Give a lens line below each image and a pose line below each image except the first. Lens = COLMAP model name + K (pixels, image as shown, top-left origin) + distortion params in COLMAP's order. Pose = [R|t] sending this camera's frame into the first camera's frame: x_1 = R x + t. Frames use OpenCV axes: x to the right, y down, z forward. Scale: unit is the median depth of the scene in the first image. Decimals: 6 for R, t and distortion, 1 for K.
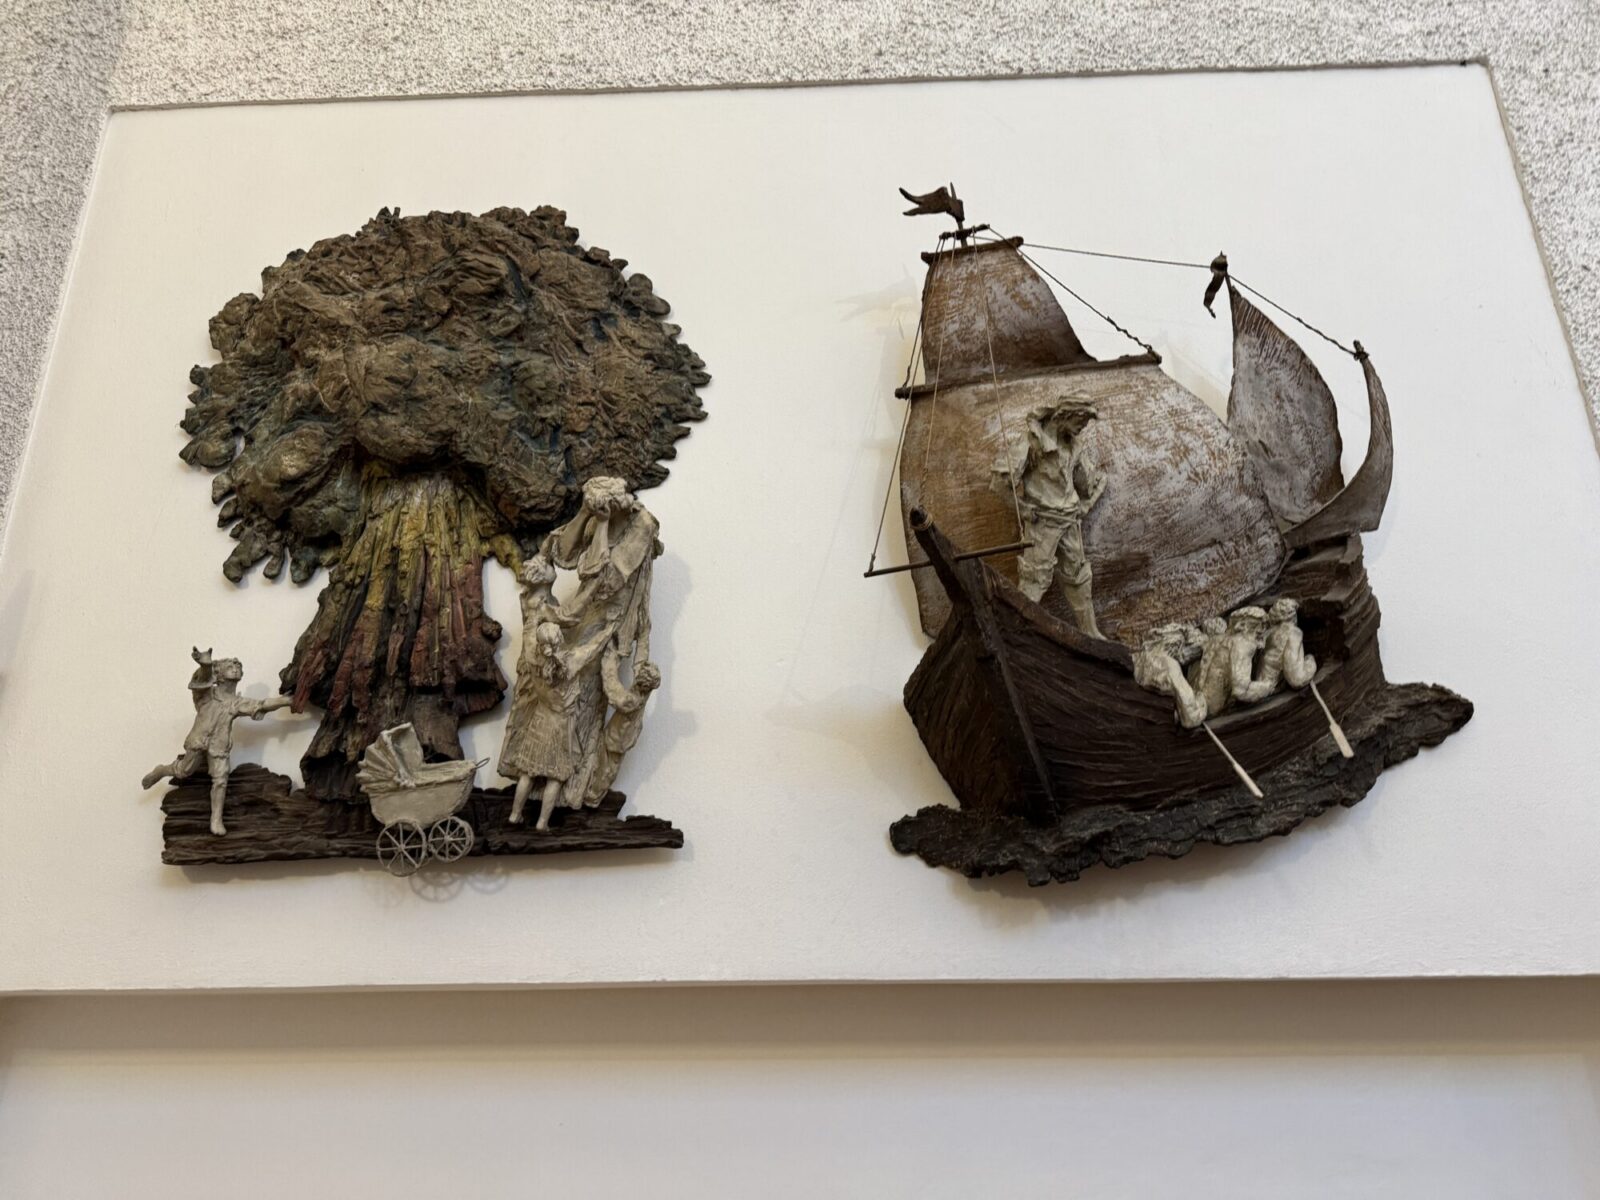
lens RADIAL K [[1146.8, 0, 844.6], [0, 1146.8, 610.5], [0, 0, 1]] dist [0.046321, -0.041395]
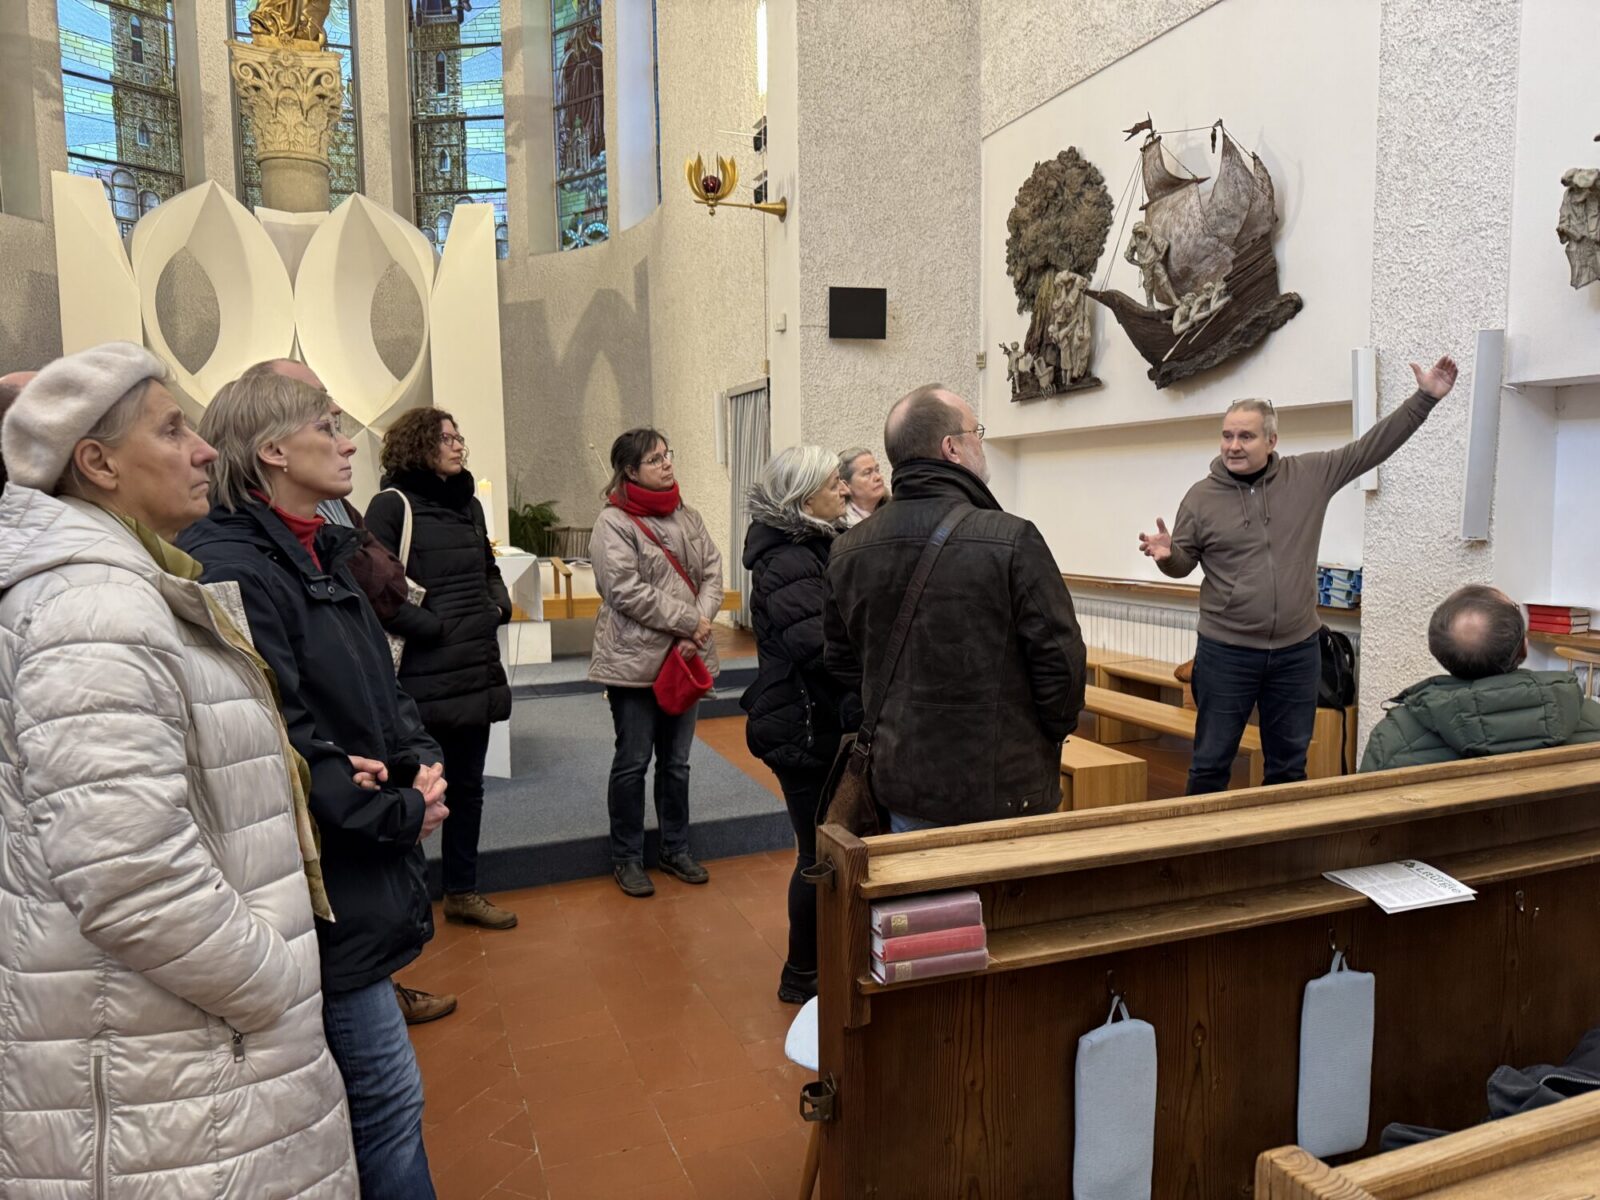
lens RADIAL K [[1146.8, 0, 791.7], [0, 1146.8, 605.7], [0, 0, 1]] dist [0.046321, -0.041395]
pose [[0.389298, 0.092686, -0.916437, 2.275816], [0.319383, 0.919620, 0.228680, -0.215388], [0.863969, -0.381719, 0.328403, -0.931850]]
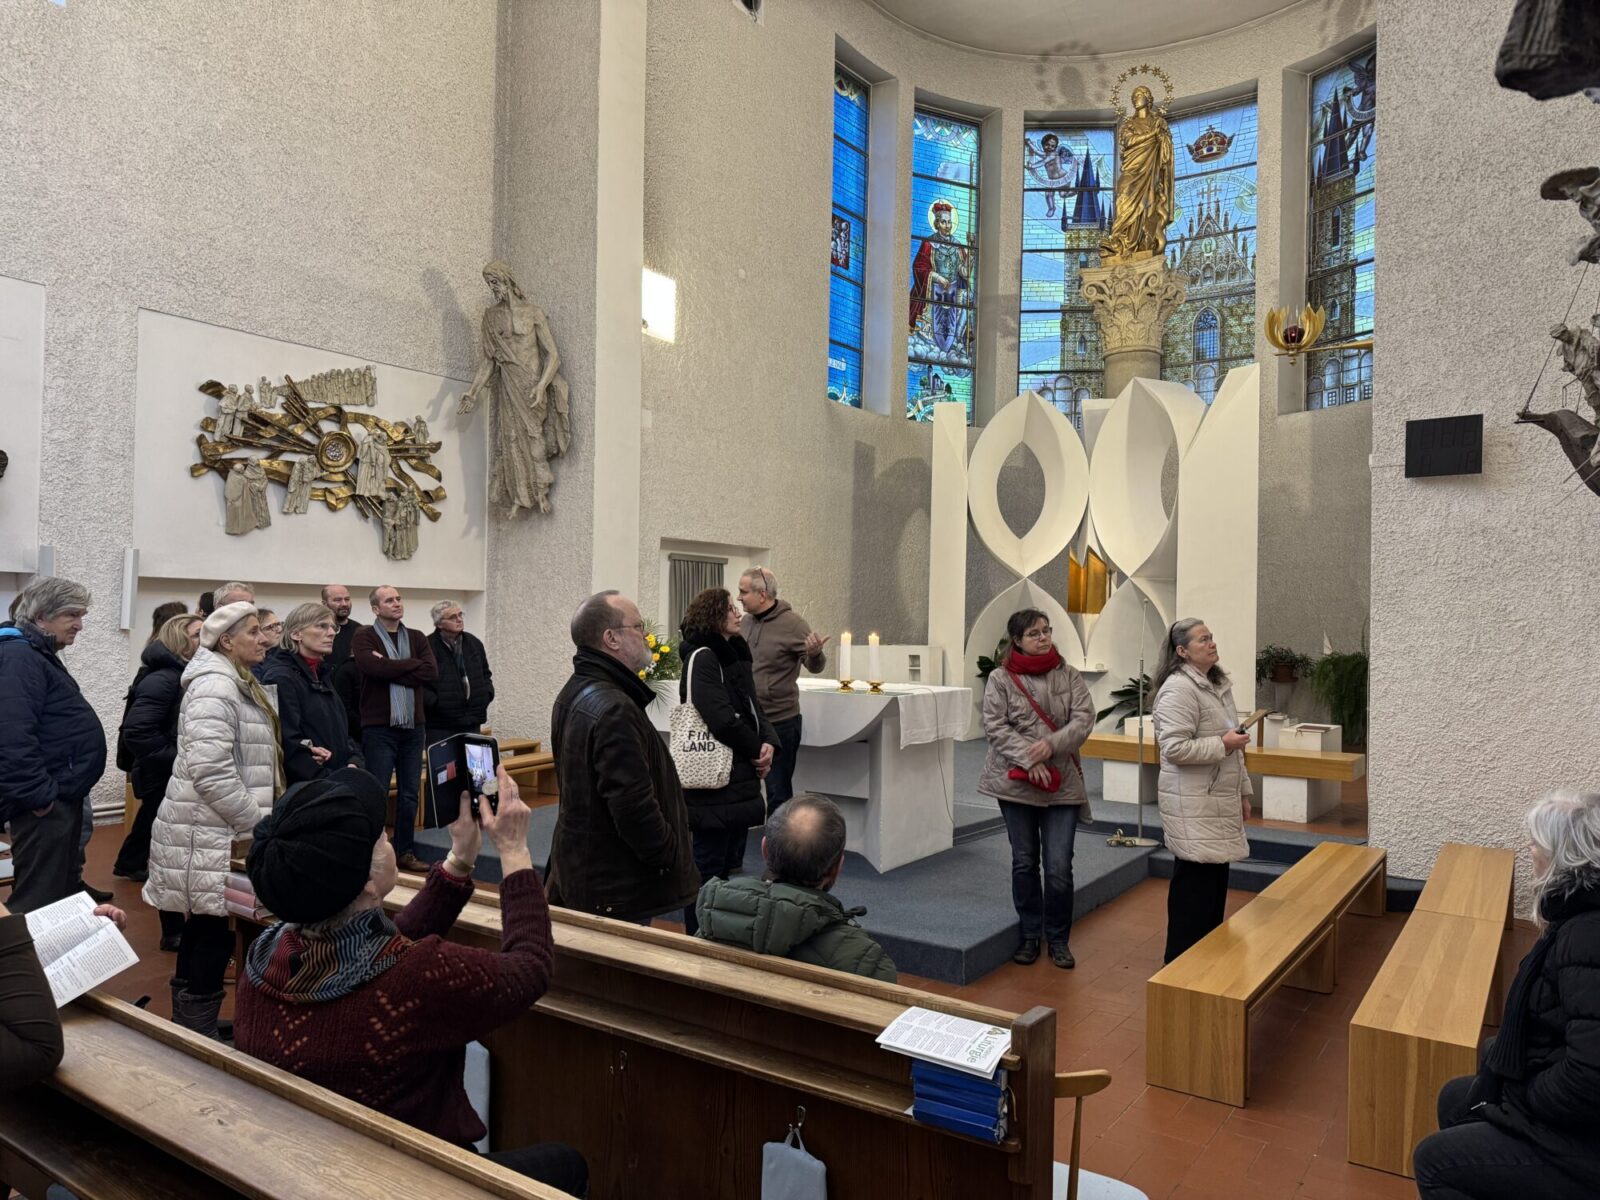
lens RADIAL K [[1146.8, 0, 809.8], [0, 1146.8, 599.1], [0, 0, 1]] dist [0.046321, -0.041395]
pose [[-0.520521, -0.013639, -0.853740, 2.501567], [0.283978, 0.940187, -0.188161, 0.280754], [0.805242, -0.340385, -0.485514, 0.656210]]
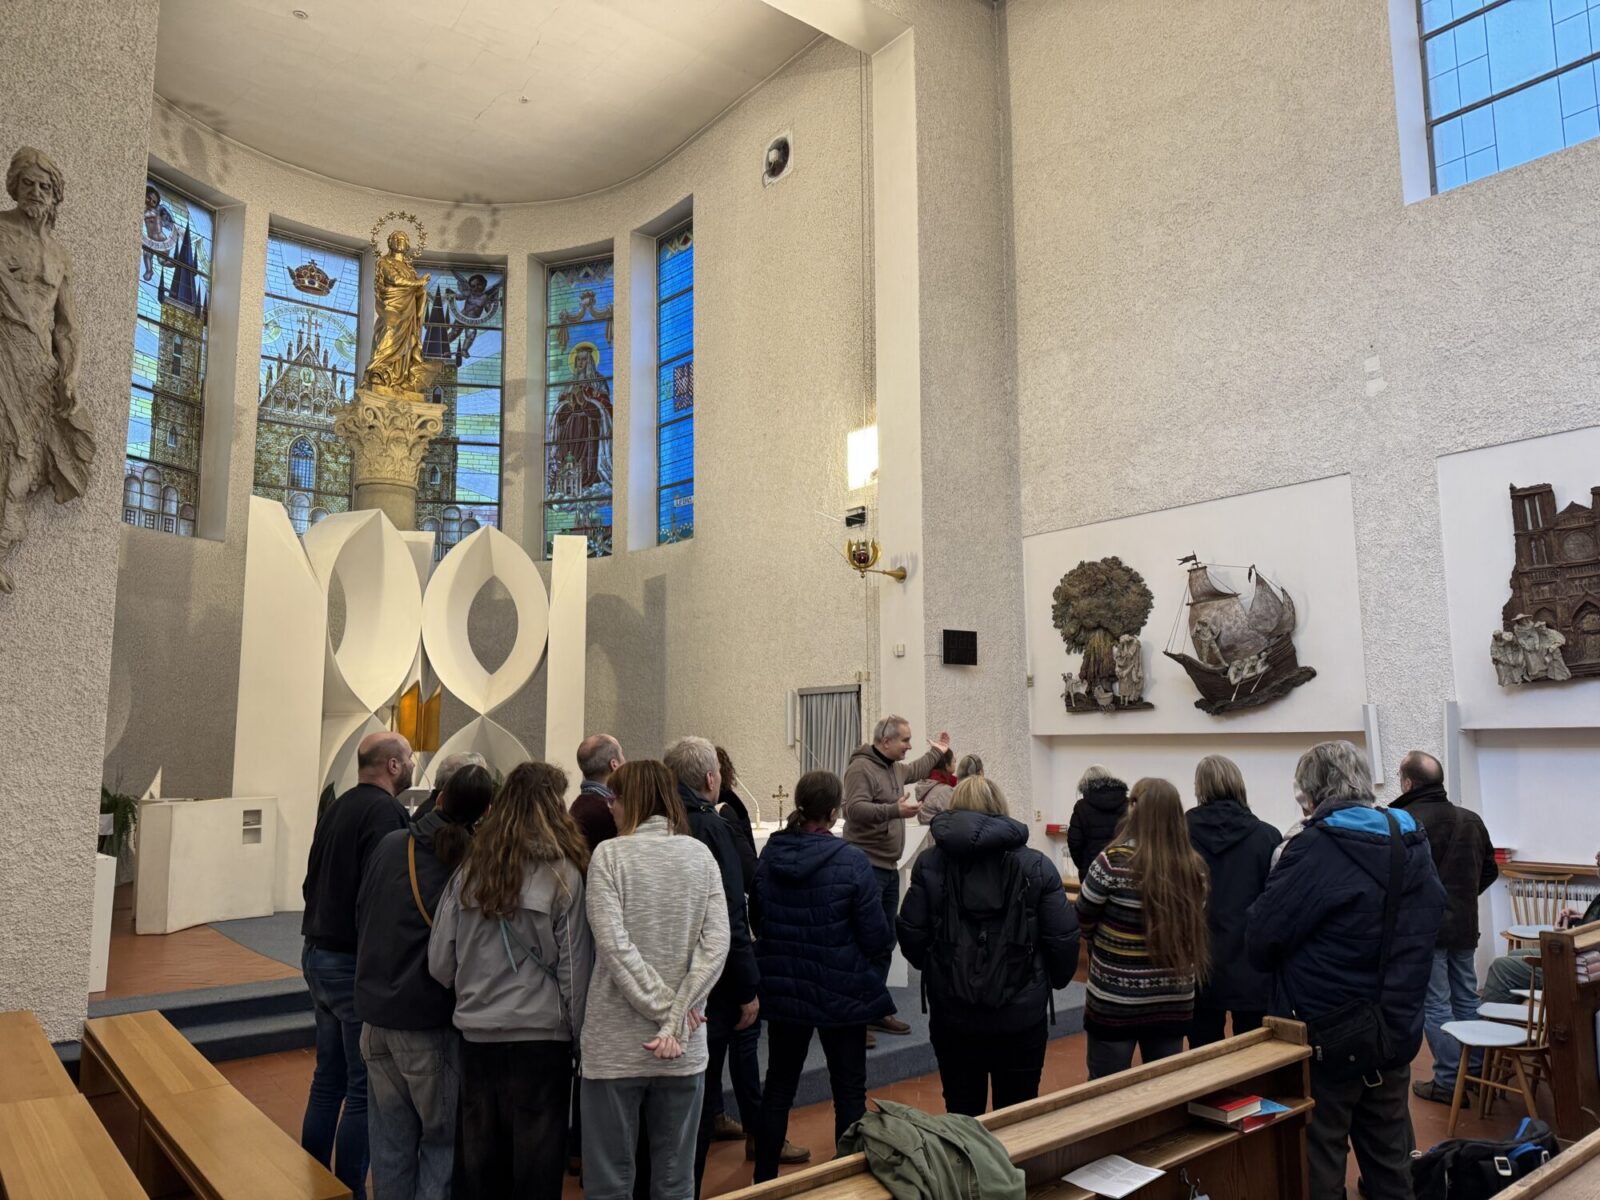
lens RADIAL K [[1146.8, 0, 786.5], [0, 1146.8, 616.9], [0, 0, 1]] dist [0.046321, -0.041395]
pose [[0.660519, -0.080464, -0.746486, 2.304773], [0.254257, 0.959468, 0.121554, -1.061924], [0.706448, -0.270088, 0.654205, -2.944792]]
